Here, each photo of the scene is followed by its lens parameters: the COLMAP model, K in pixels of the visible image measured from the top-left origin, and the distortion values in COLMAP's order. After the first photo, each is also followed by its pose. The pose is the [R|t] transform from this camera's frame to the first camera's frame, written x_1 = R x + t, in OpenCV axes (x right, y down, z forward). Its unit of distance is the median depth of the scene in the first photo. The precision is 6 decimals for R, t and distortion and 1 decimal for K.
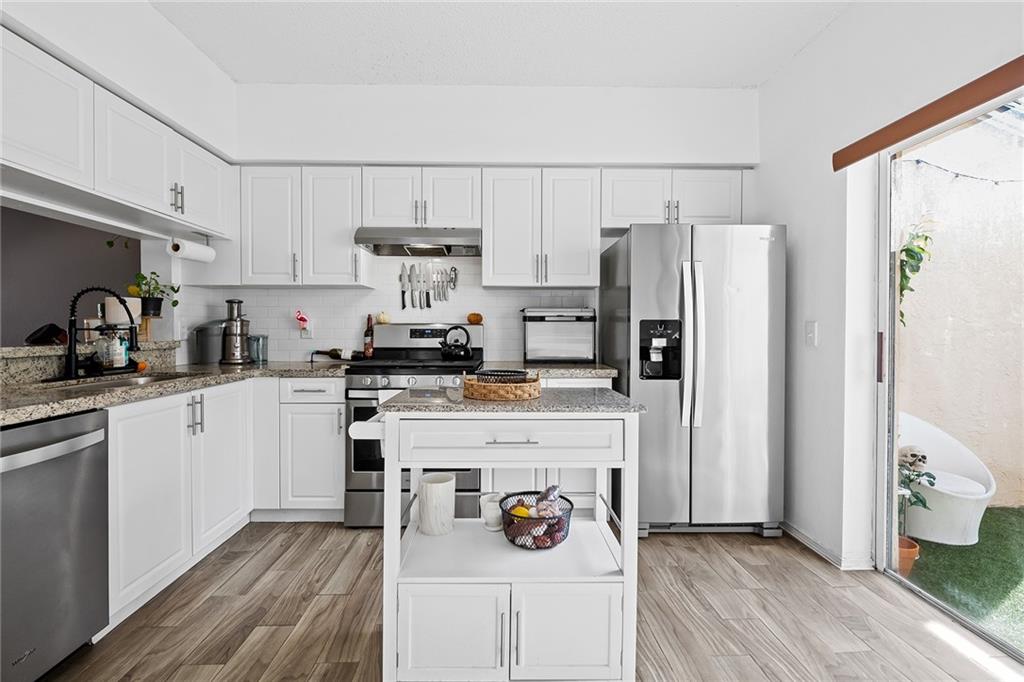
lens RADIAL K [[449.0, 0, 509.2], [0, 449.0, 334.1], [0, 0, 1]] dist [0.000547, -0.005604]
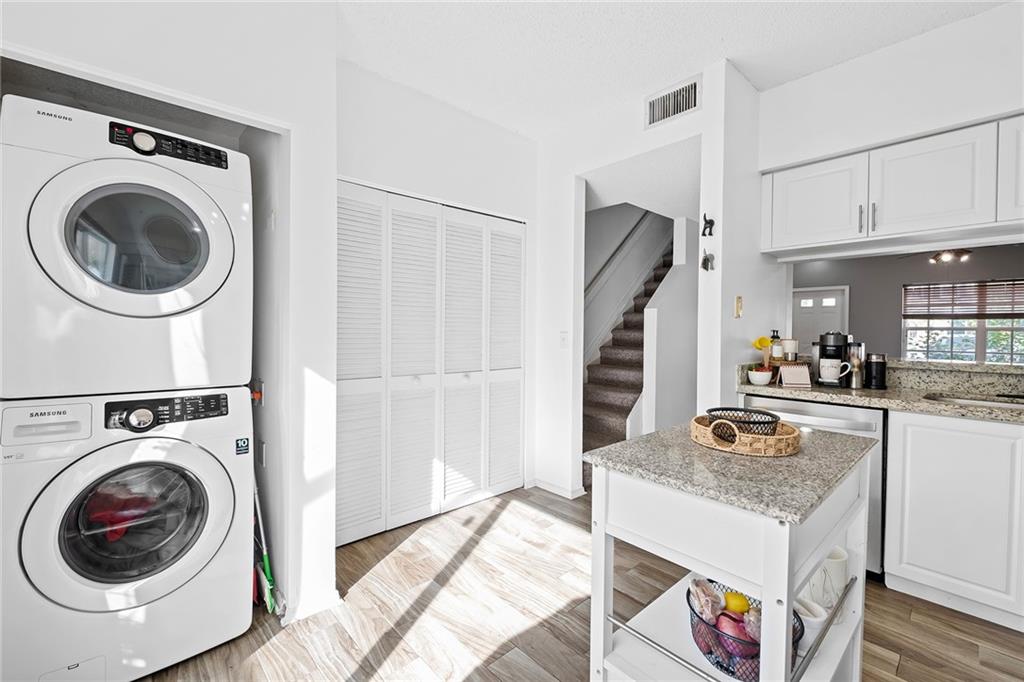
lens RADIAL K [[436.4, 0, 504.9], [0, 436.4, 335.6], [0, 0, 1]] dist [-0.000625, -0.001440]
pose [[-0.762069, 0.004212, -0.647482, 0.417449], [-0.014671, 0.999610, 0.023769, -0.035986], [0.647329, 0.027612, -0.761710, 0.666659]]
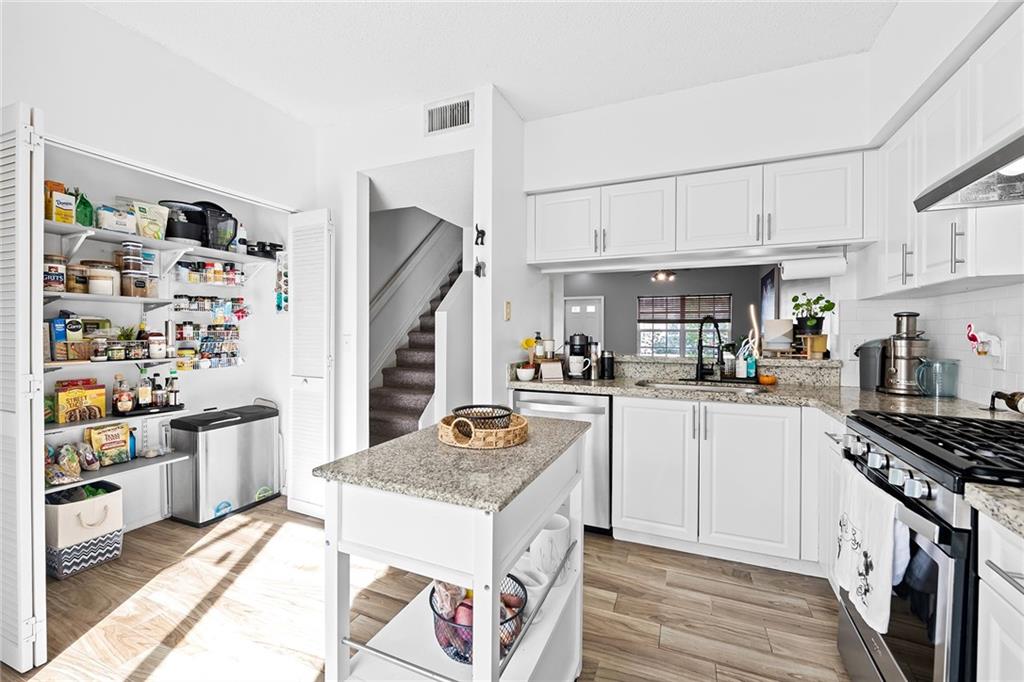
lens RADIAL K [[431.2, 0, 505.5], [0, 431.2, 336.2], [0, 0, 1]] dist [0.002054, -0.004450]
pose [[-0.423159, 0.006099, -0.906035, 0.367083], [-0.012932, 0.999835, 0.012770, -0.036491], [0.905963, 0.017121, -0.423010, 0.703183]]
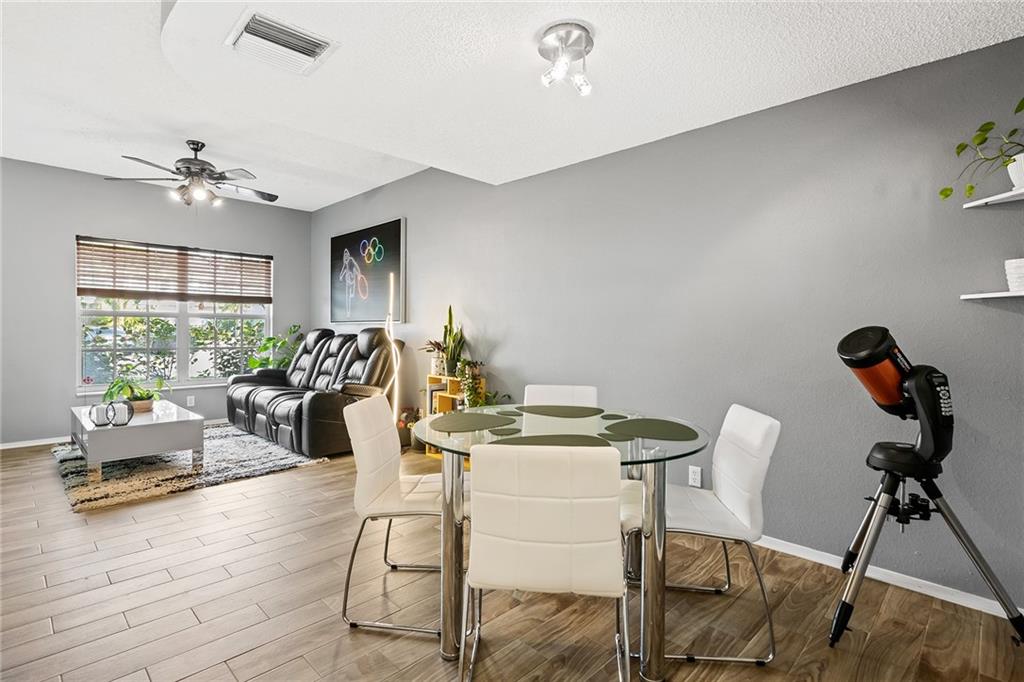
lens RADIAL K [[492.4, 0, 509.0], [0, 492.4, 336.1], [0, 0, 1]] dist [0.003234, 0.000690]
pose [[0.693824, 0.016472, -0.719956, -0.822484], [-0.015025, 0.999852, 0.008396, -0.008414], [0.719988, 0.004992, 0.693969, 0.125581]]
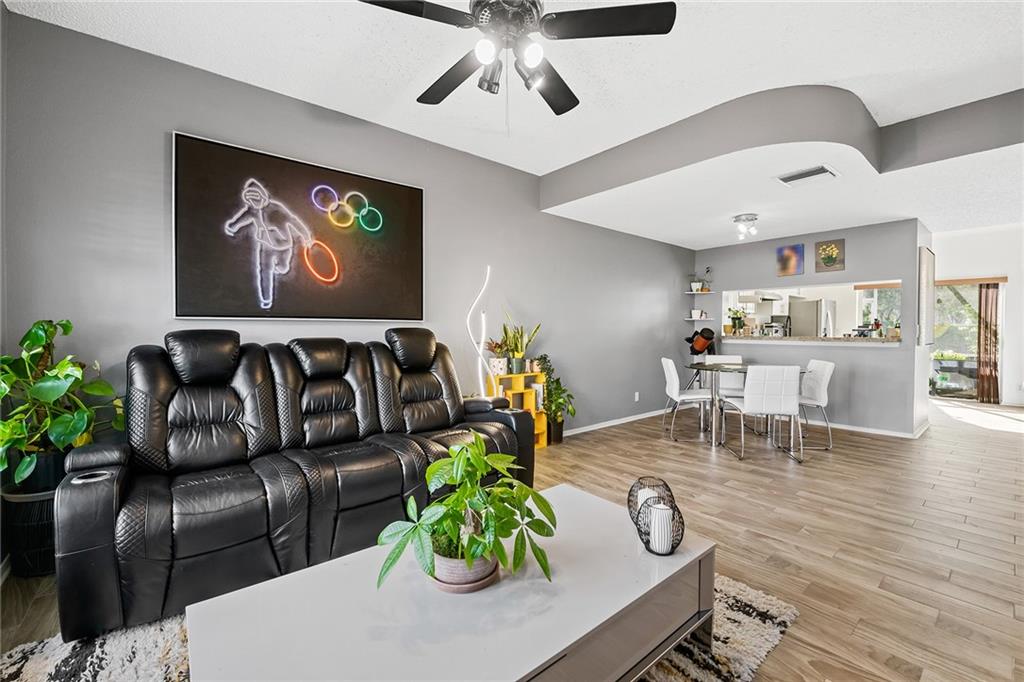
lens RADIAL K [[416.6, 0, 515.6], [0, 416.6, 337.8], [0, 0, 1]] dist [-0.000090, -0.008445]
pose [[0.788316, -0.010129, 0.615187, -2.781642], [0.006970, 0.999947, 0.007532, 0.003338], [-0.615231, -0.001650, 0.788345, -0.015606]]
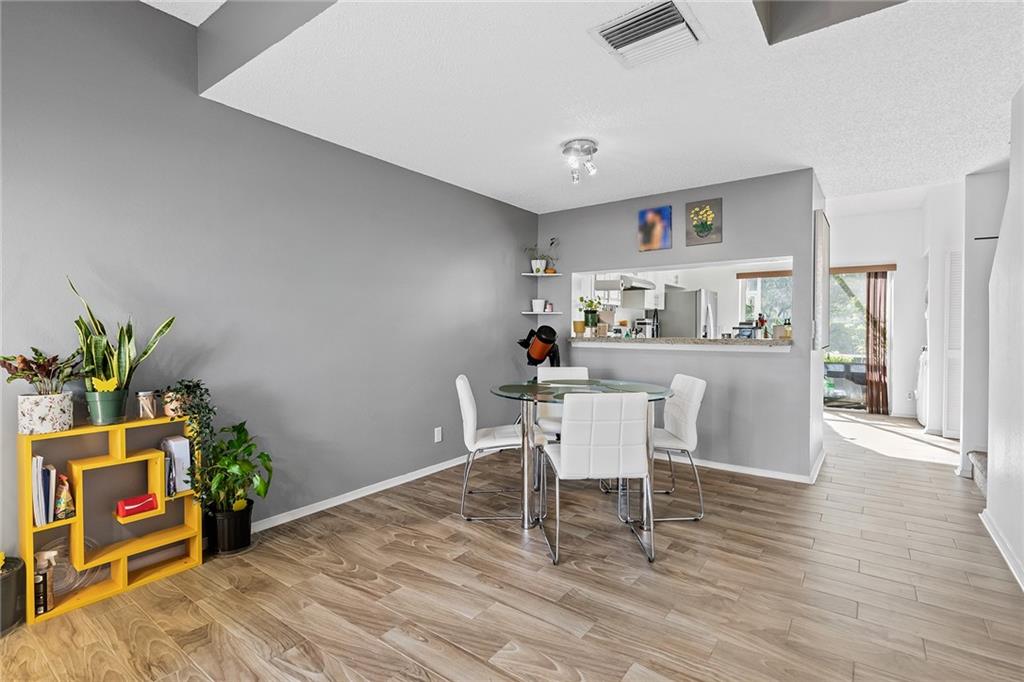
lens RADIAL K [[492.4, 0, 509.0], [0, 492.4, 336.1], [0, 0, 1]] dist [0.003234, 0.000690]
pose [[0.613619, -0.012525, 0.789503, -2.215266], [0.011882, 0.999907, 0.006627, 0.000247], [-0.789513, 0.005314, 0.613711, 0.102172]]
